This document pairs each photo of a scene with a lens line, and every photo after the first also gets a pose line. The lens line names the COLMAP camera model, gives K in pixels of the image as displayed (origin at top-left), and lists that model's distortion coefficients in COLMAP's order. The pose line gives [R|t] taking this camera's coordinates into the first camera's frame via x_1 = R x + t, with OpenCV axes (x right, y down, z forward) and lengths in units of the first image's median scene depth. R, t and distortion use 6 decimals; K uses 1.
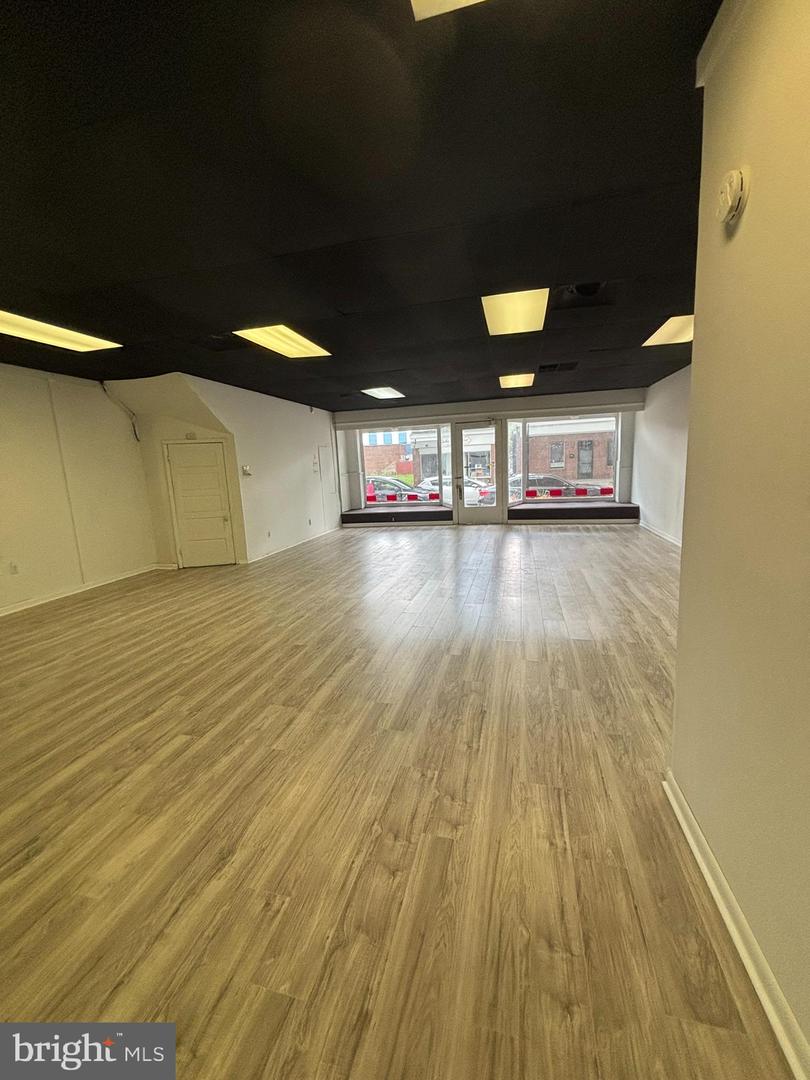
lens RADIAL K [[432.2, 0, 405.1], [0, 432.2, 539.5], [0, 0, 1]] dist [0.000486, 0.000655]
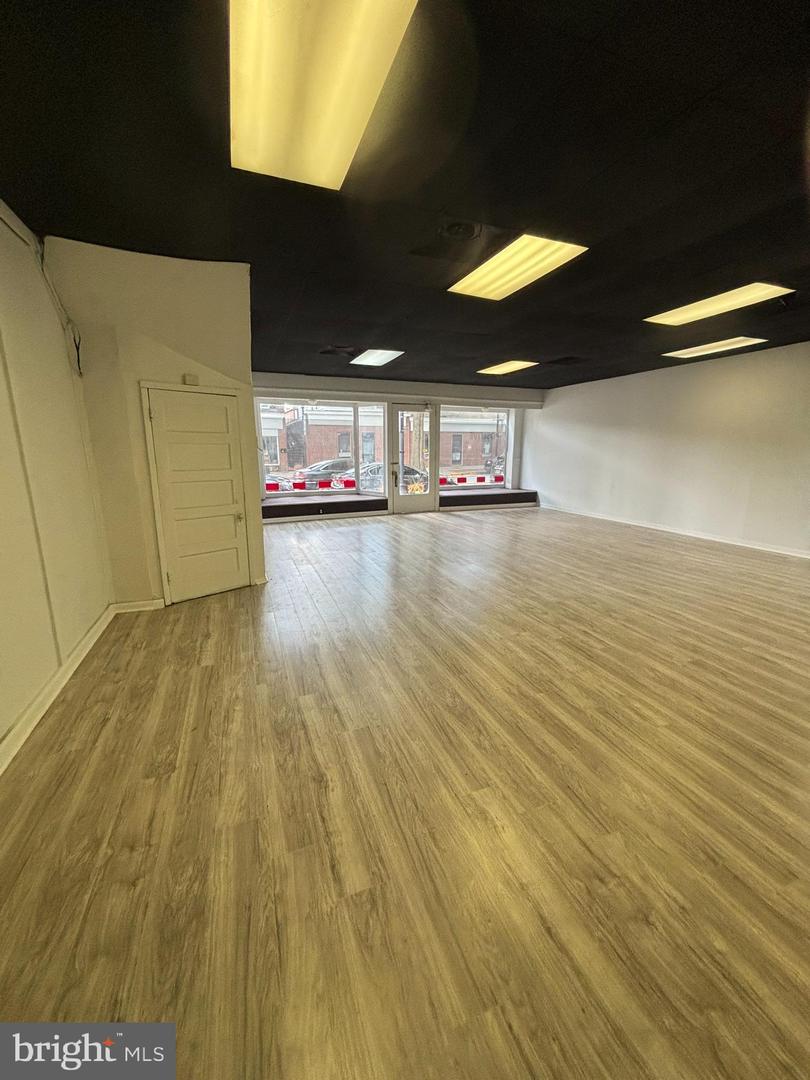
lens RADIAL K [[432.2, 0, 405.1], [0, 432.2, 539.3], [0, 0, 1]] dist [0.000486, 0.000655]
pose [[0.812265, -0.075852, 0.578335, -0.910782], [0.062175, 0.997119, 0.043453, -0.042741], [-0.579965, 0.000662, 0.814641, 0.521211]]
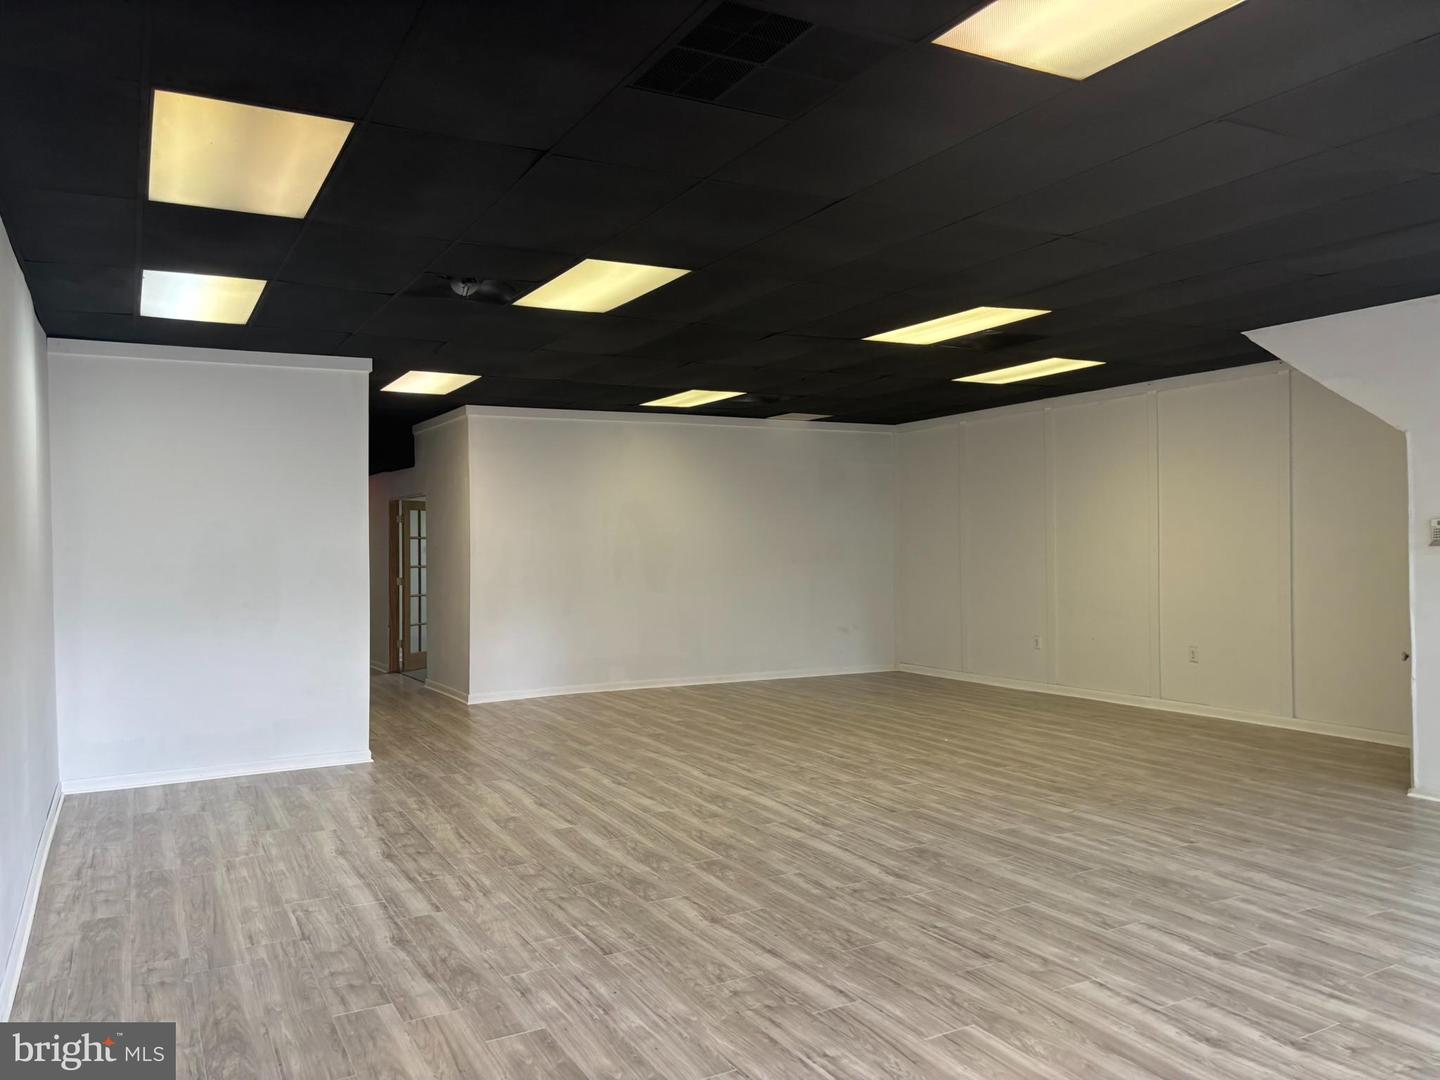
lens RADIAL K [[1079.6, 0, 713.6], [0, 1079.6, 531.9], [0, 0, 1]] dist [0.043178, -0.035895]
pose [[-0.732639, 0.053930, -0.678477, 0.992597], [-0.066216, 0.986479, 0.149914, -0.392874], [0.677388, 0.154759, -0.719162, 1.938907]]
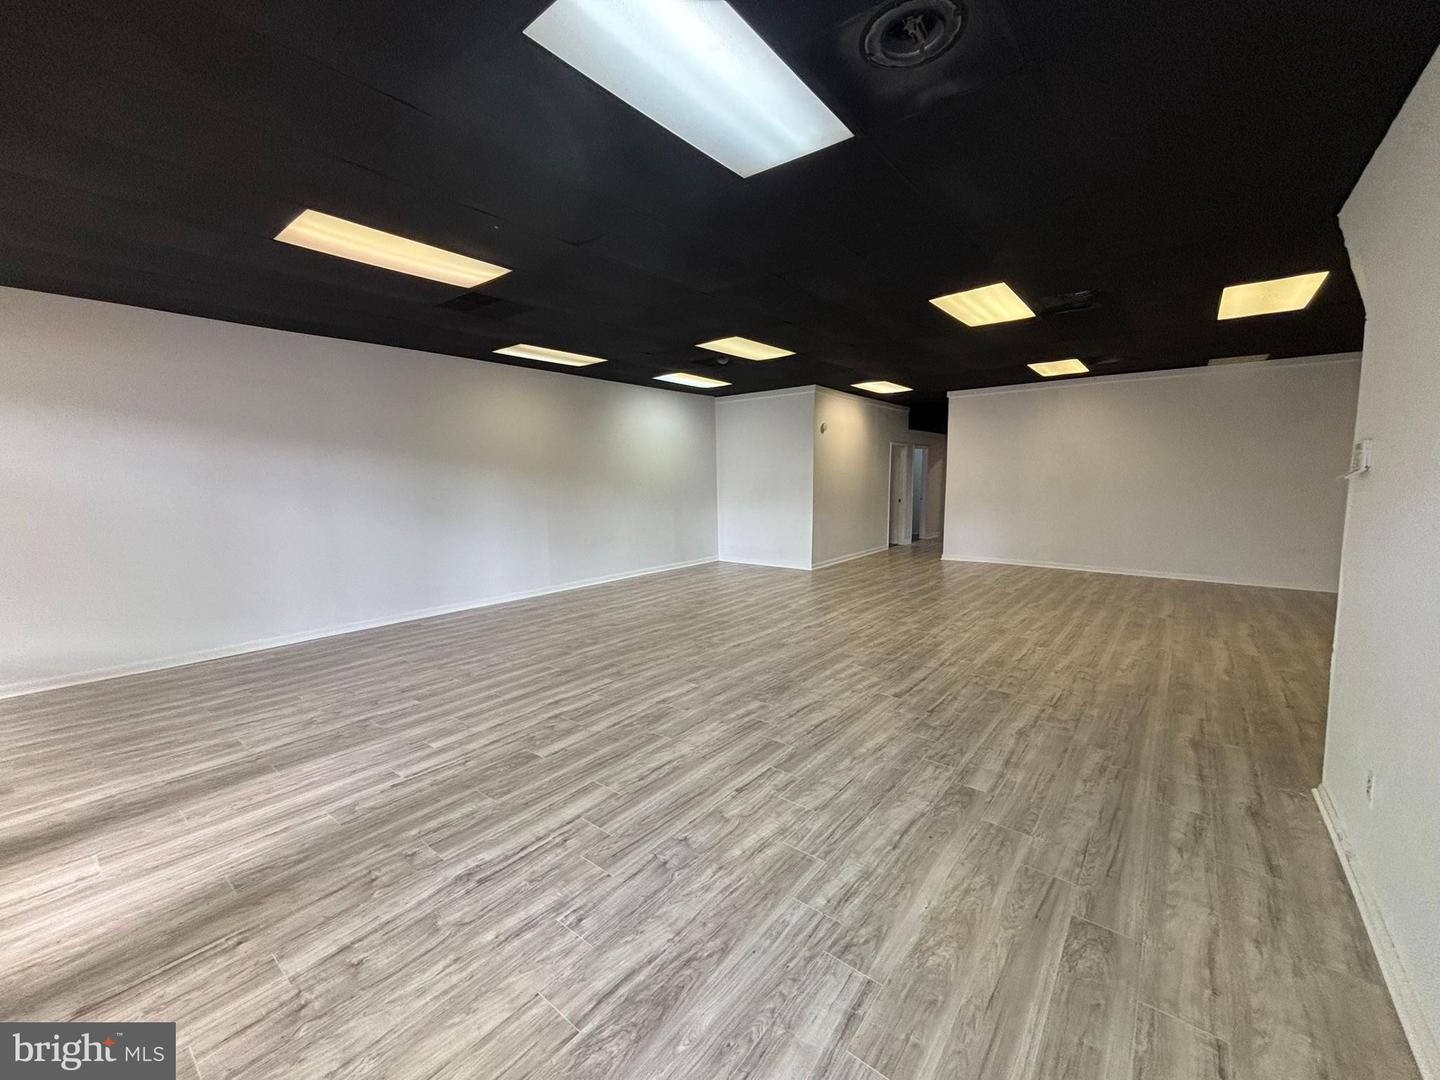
lens RADIAL K [[576.3, 0, 713.5], [0, 576.3, 533.4], [0, 0, 1]] dist [0.000486, 0.000655]
pose [[-0.910908, 0.023197, 0.411956, -0.260050], [0.128579, 0.964661, 0.229992, -0.375063], [-0.392063, 0.262471, -0.881700, 2.274093]]
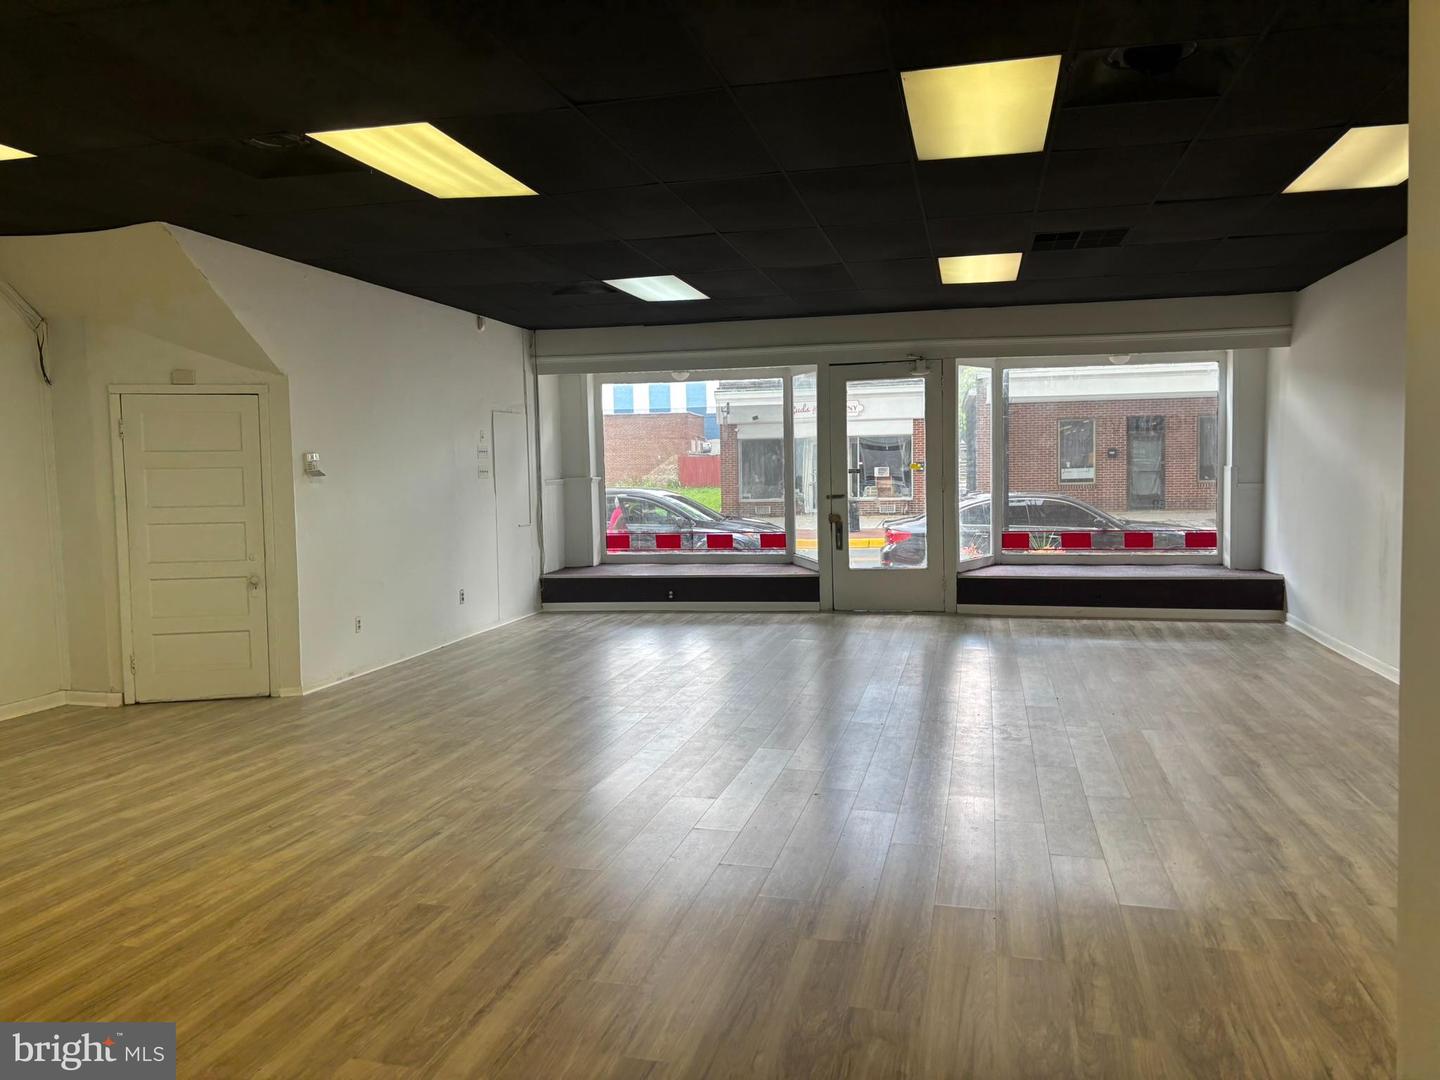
lens RADIAL K [[1079.6, 0, 705.8], [0, 1079.6, 535.5], [0, 0, 1]] dist [0.043178, -0.035895]
pose [[0.999611, 0.027097, 0.006577, -0.008039], [-0.026257, 0.994128, -0.104976, 0.006974], [-0.009383, 0.104763, 0.994453, -0.010676]]
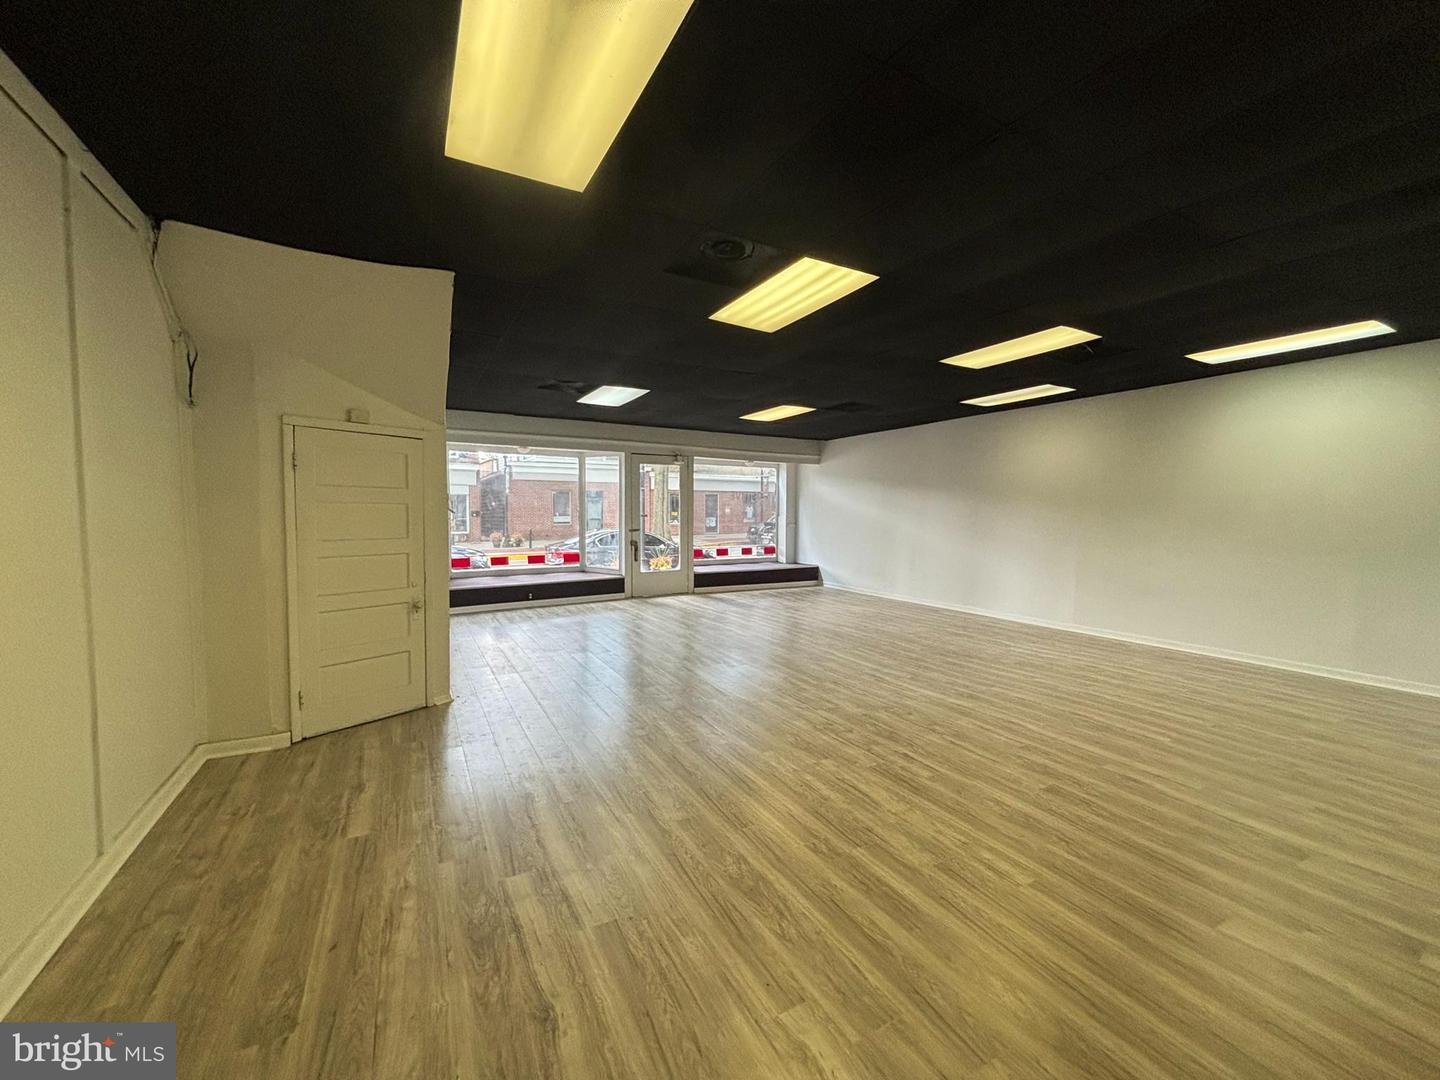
lens RADIAL K [[576.3, 0, 715.6], [0, 576.3, 542.6], [0, 0, 1]] dist [0.000486, 0.000655]
pose [[0.731538, 0.011835, 0.681698, -0.921910], [0.078127, 0.991808, -0.101058, -0.044418], [-0.677310, 0.127186, 0.724620, 0.544322]]
